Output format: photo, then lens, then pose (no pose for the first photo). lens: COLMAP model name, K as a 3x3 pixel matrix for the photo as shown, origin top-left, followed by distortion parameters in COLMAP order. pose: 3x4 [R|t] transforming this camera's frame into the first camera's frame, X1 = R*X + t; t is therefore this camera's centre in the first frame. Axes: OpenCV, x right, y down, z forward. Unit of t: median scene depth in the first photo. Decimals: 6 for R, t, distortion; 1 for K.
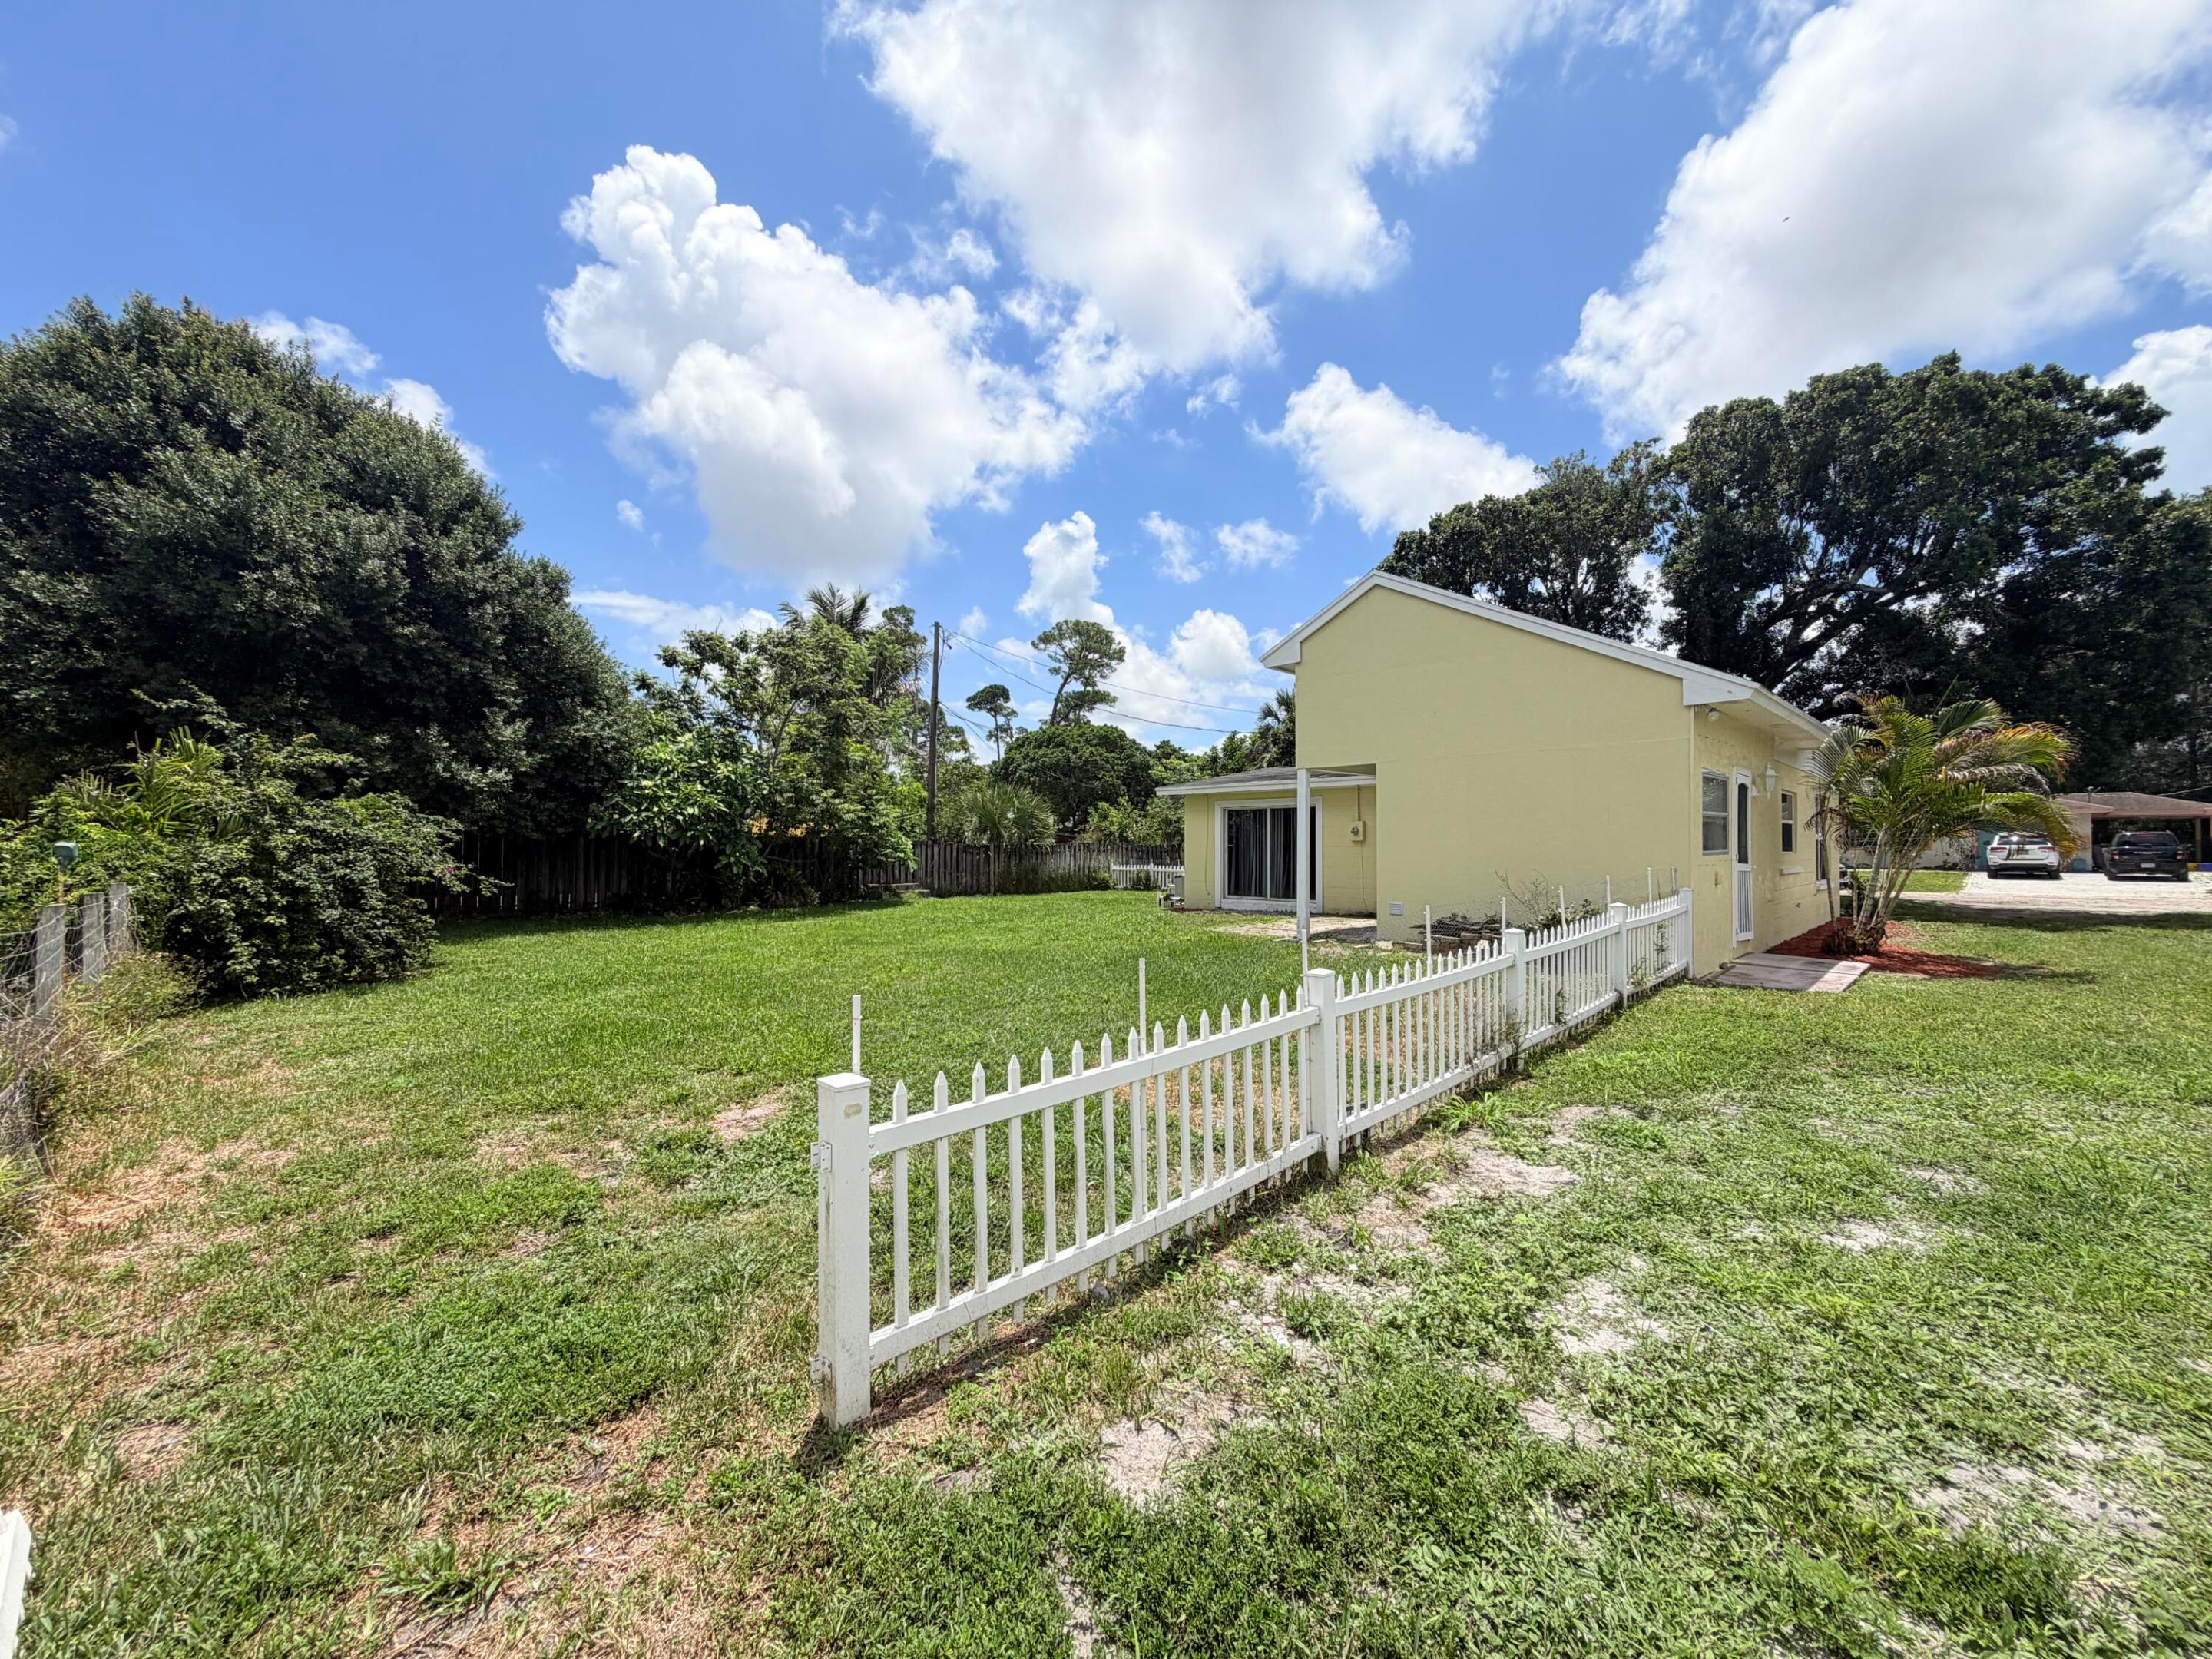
lens RADIAL K [[875.1, 0, 1093.2], [0, 875.1, 839.2], [0, 0, 1]] dist [-0.000118, 0.000154]
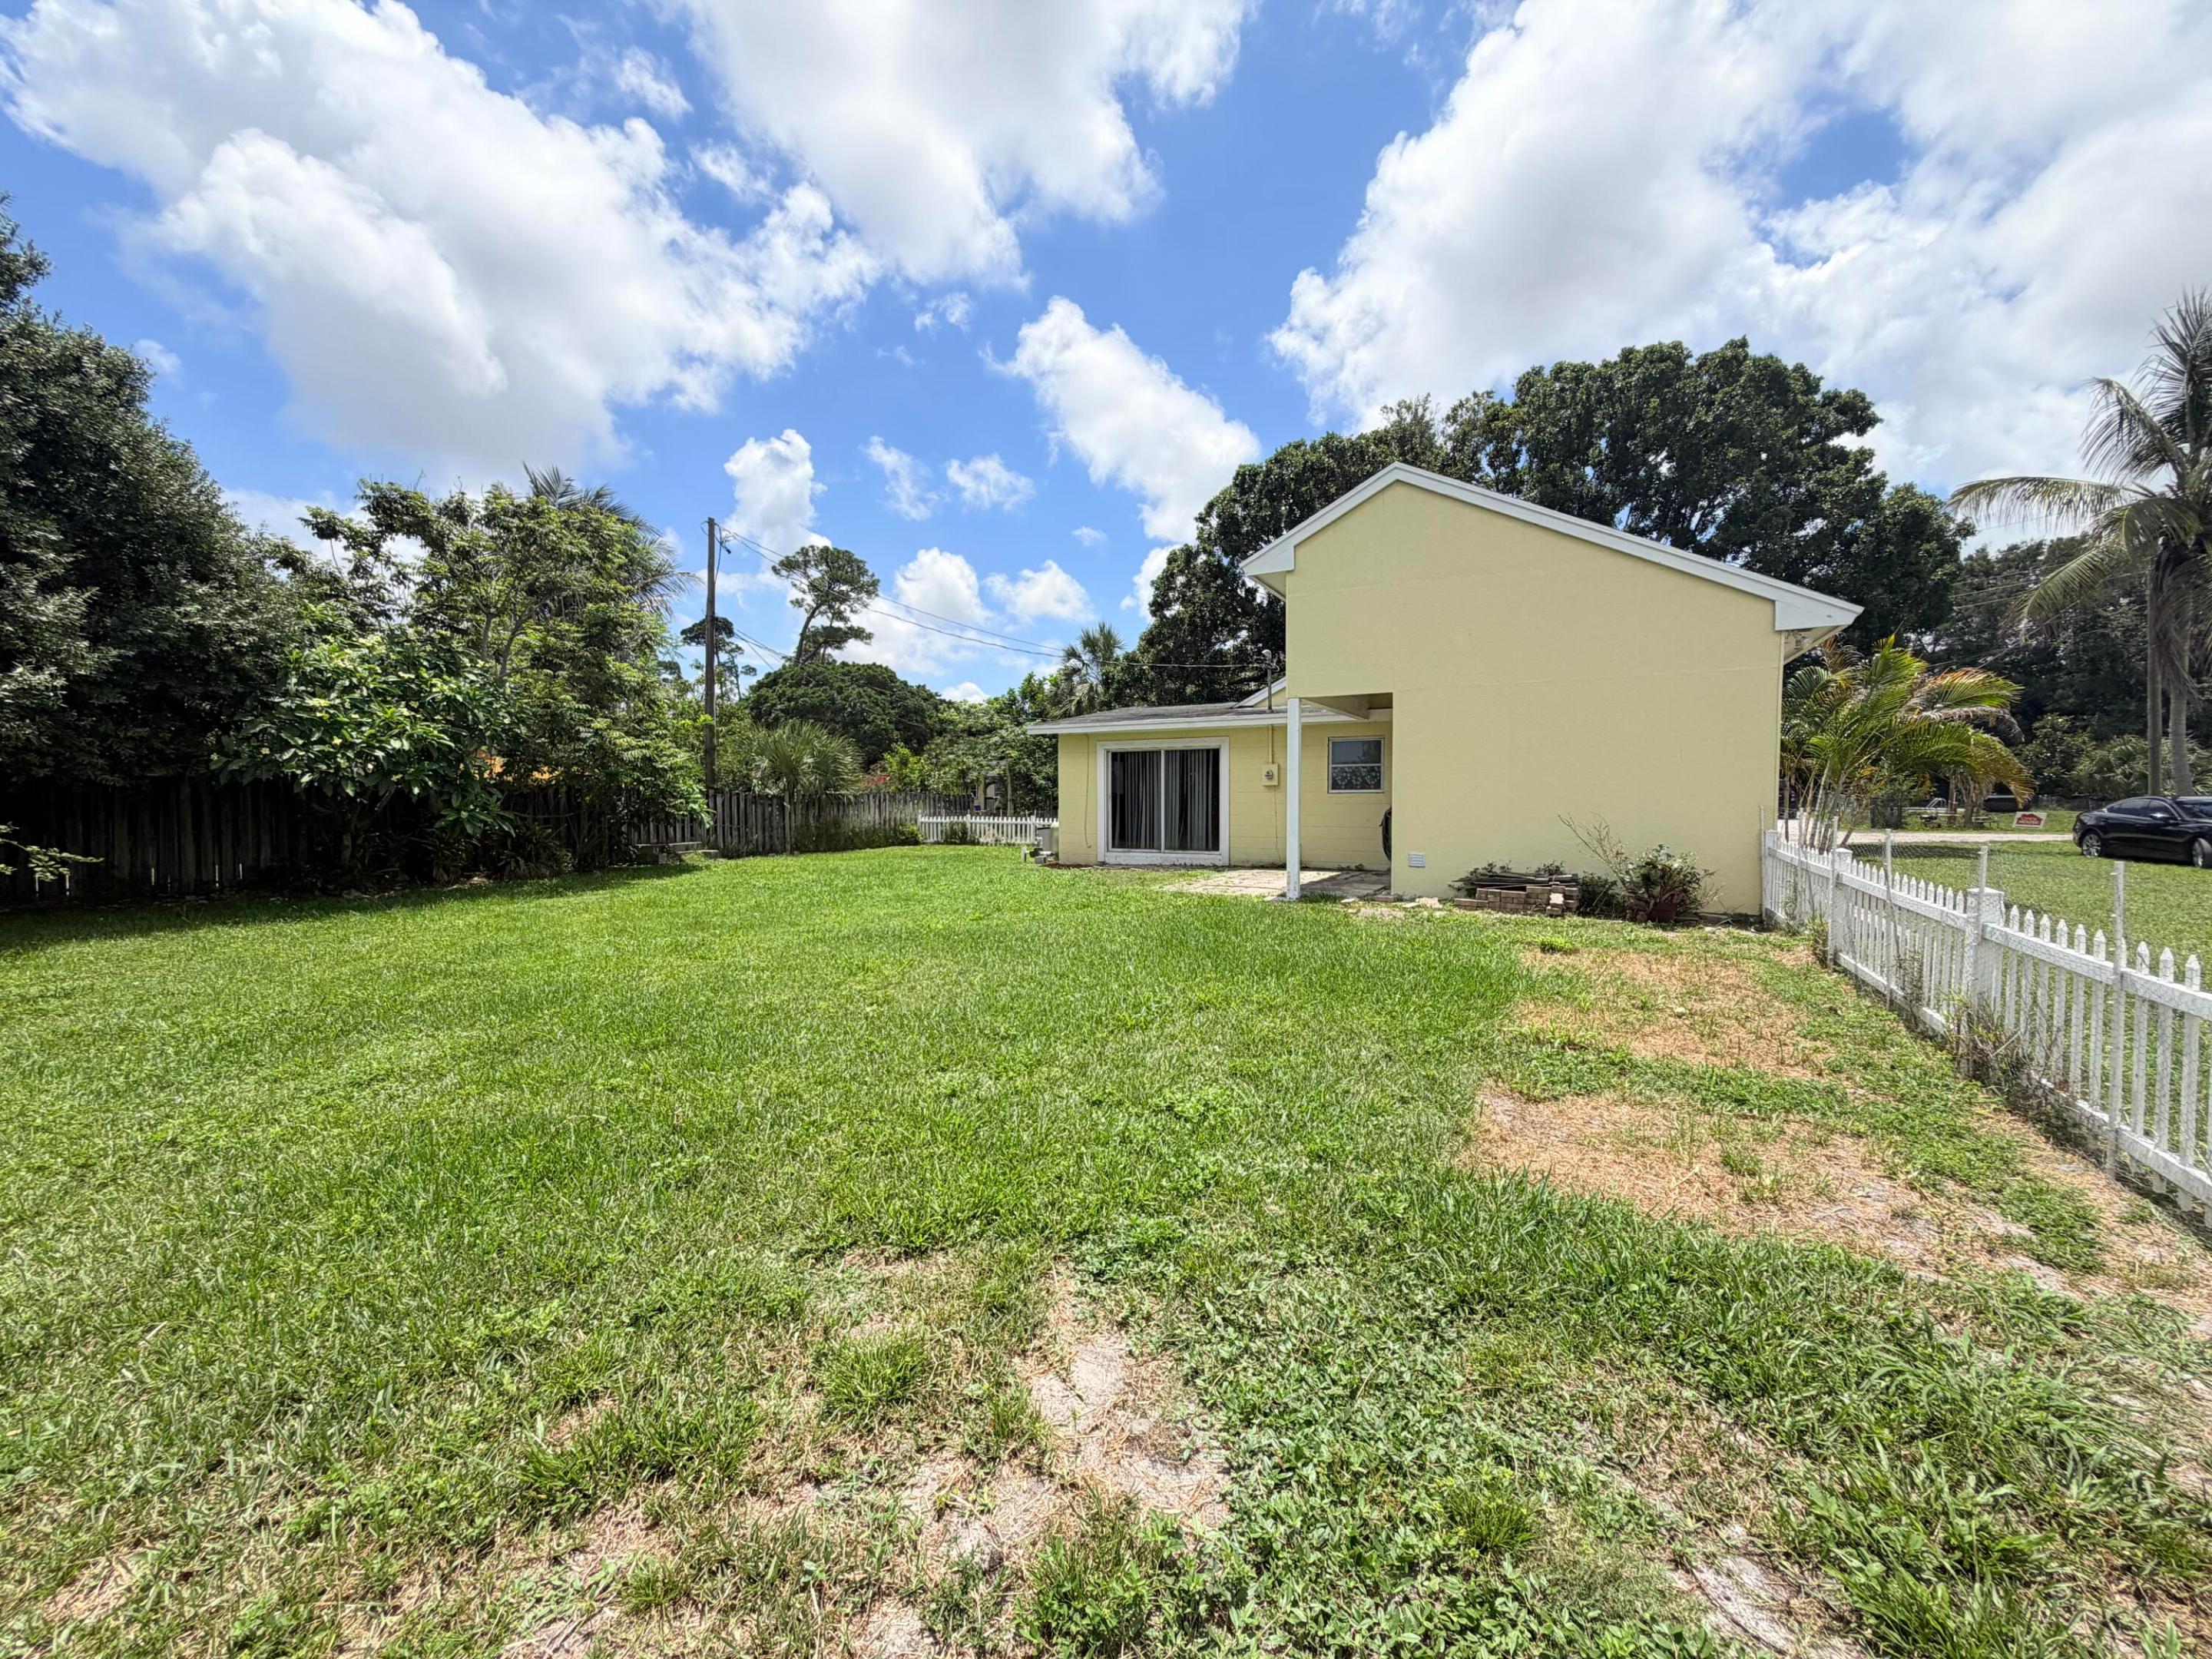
lens RADIAL K [[894.1, 0, 1098.1], [0, 894.1, 845.5], [0, 0, 1]] dist [0.017003, 0.000060]
pose [[0.955314, -0.021898, 0.294779, -0.102654], [0.004157, 0.998149, 0.060677, 0.005169], [-0.295562, -0.056740, 0.953637, 0.103980]]
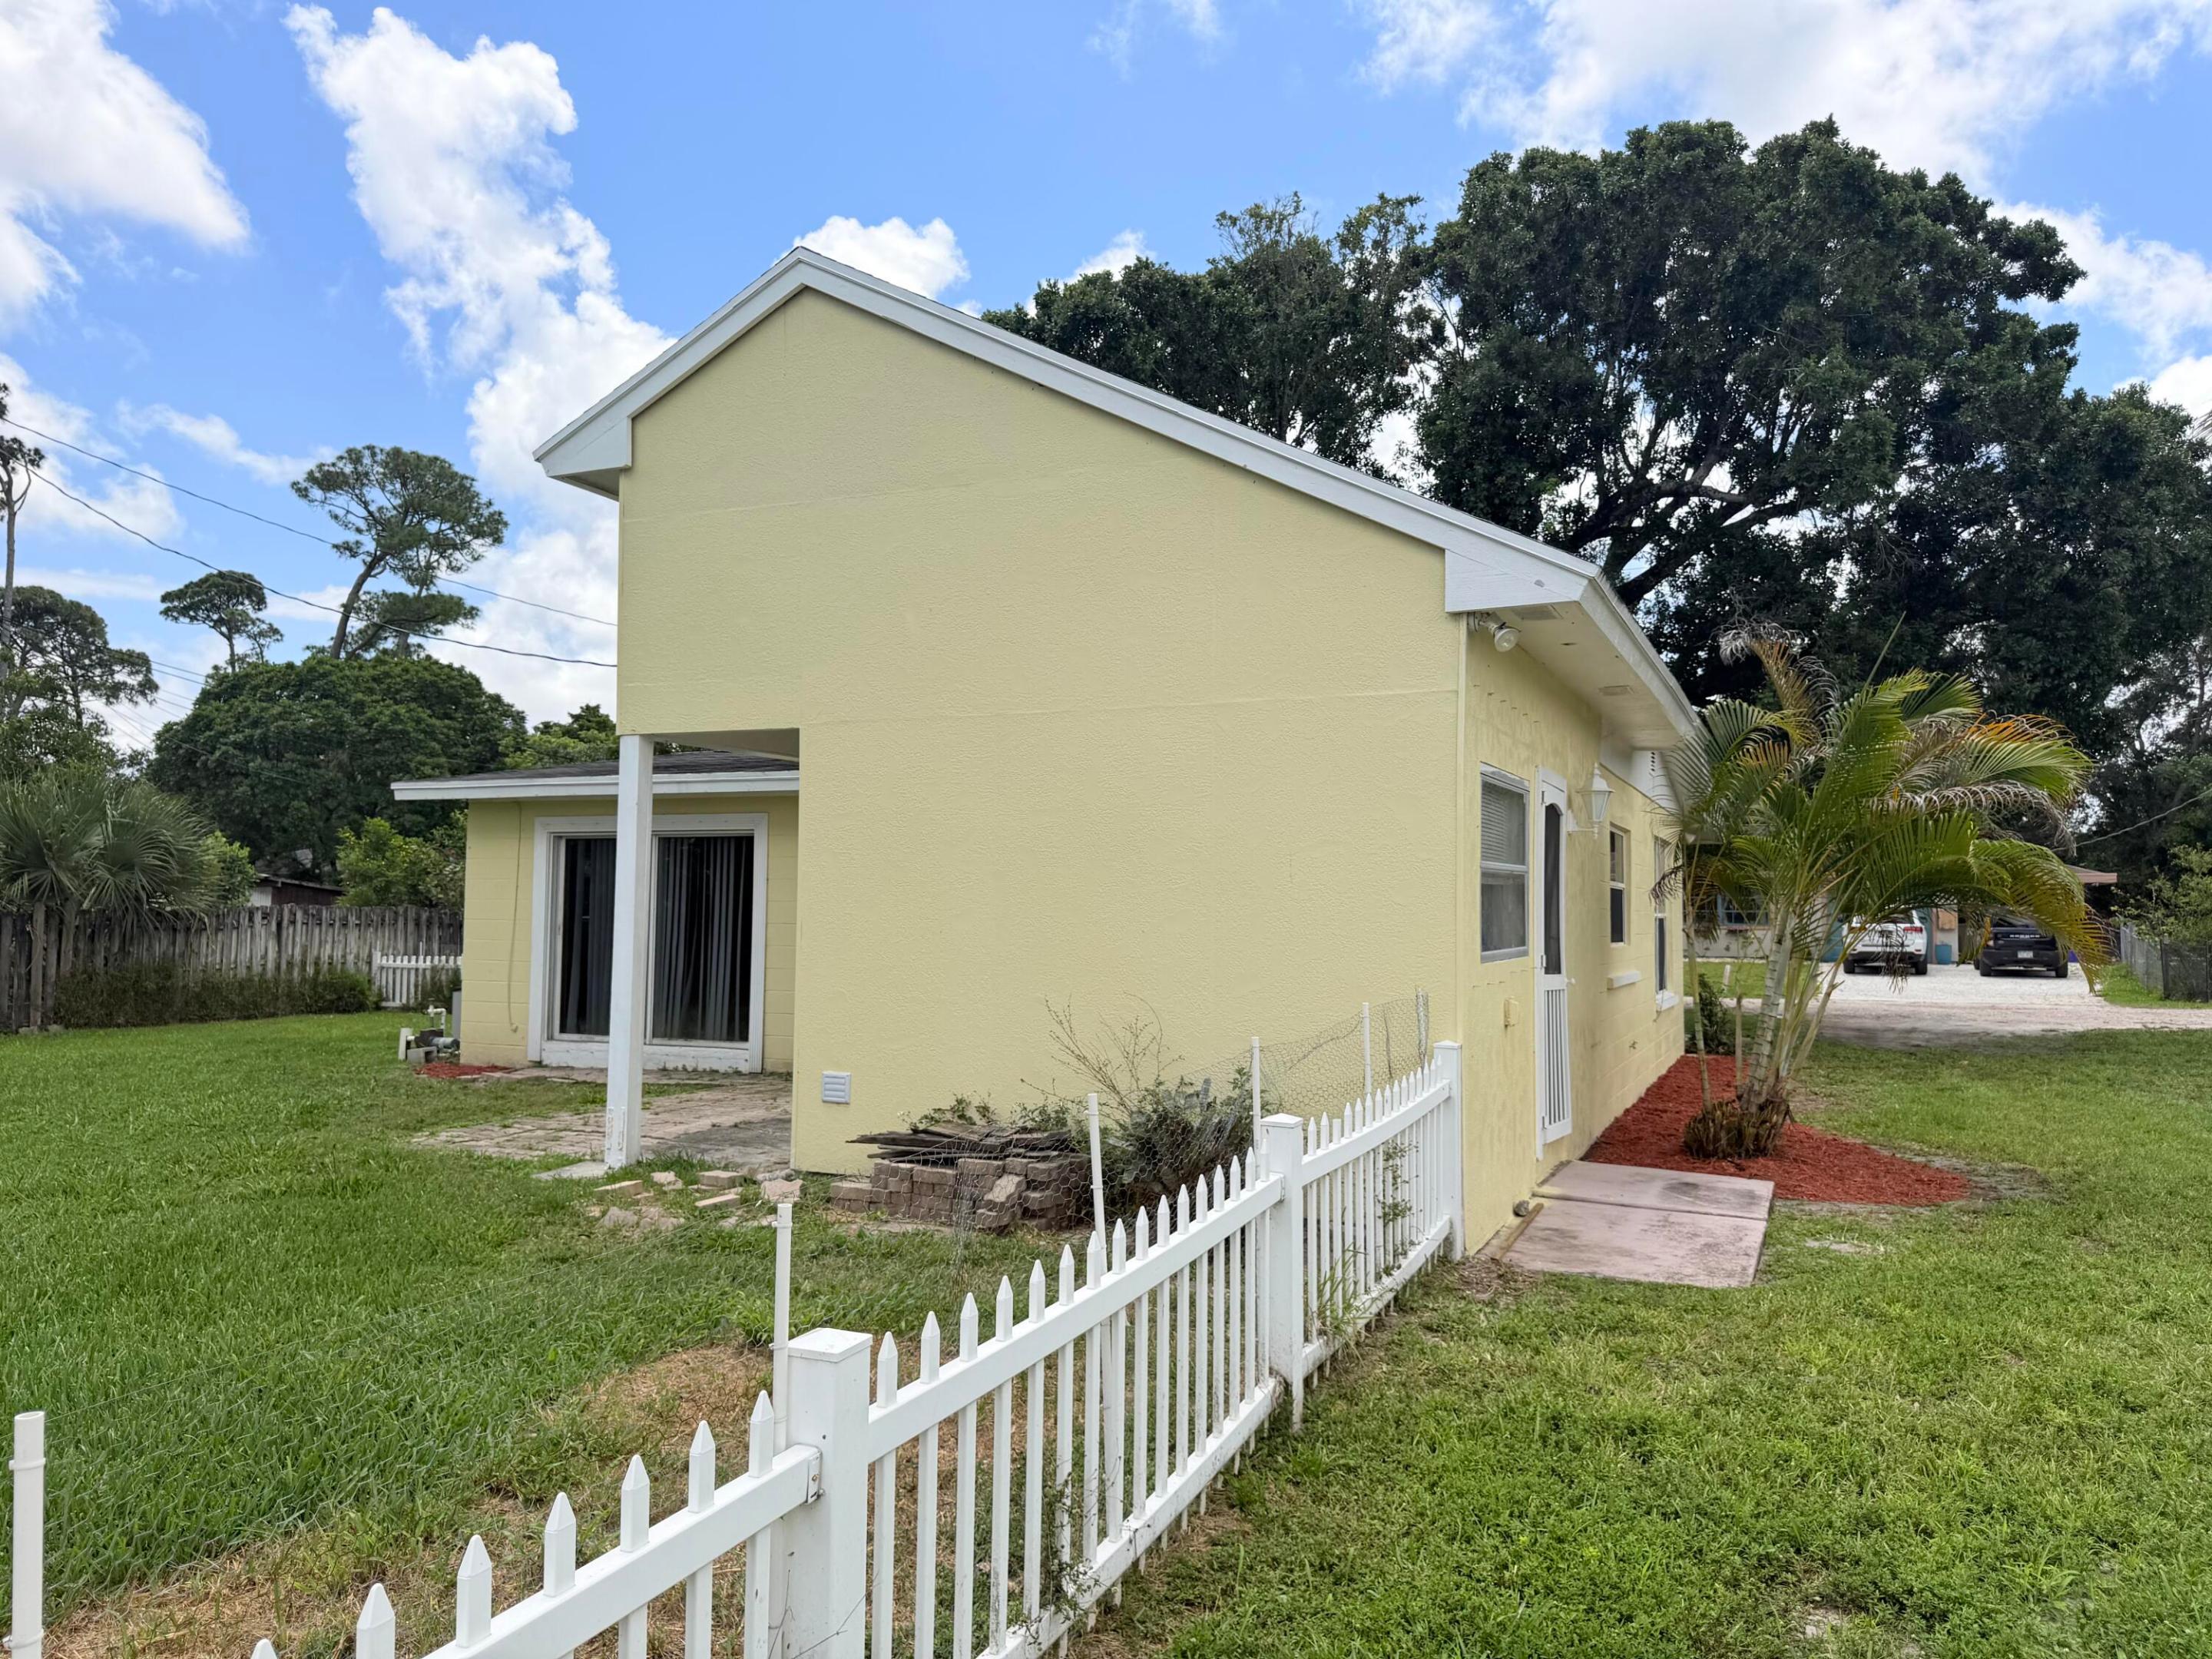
lens RADIAL K [[1605.5, 0, 1062.6], [0, 1605.5, 844.2], [0, 0, 1]] dist [0.016247, 0.000793]
pose [[0.937339, 0.024688, 0.347544, 0.086437], [-0.012884, 0.999260, -0.036233, -0.003293], [-0.348181, 0.029485, 0.936963, 0.125092]]
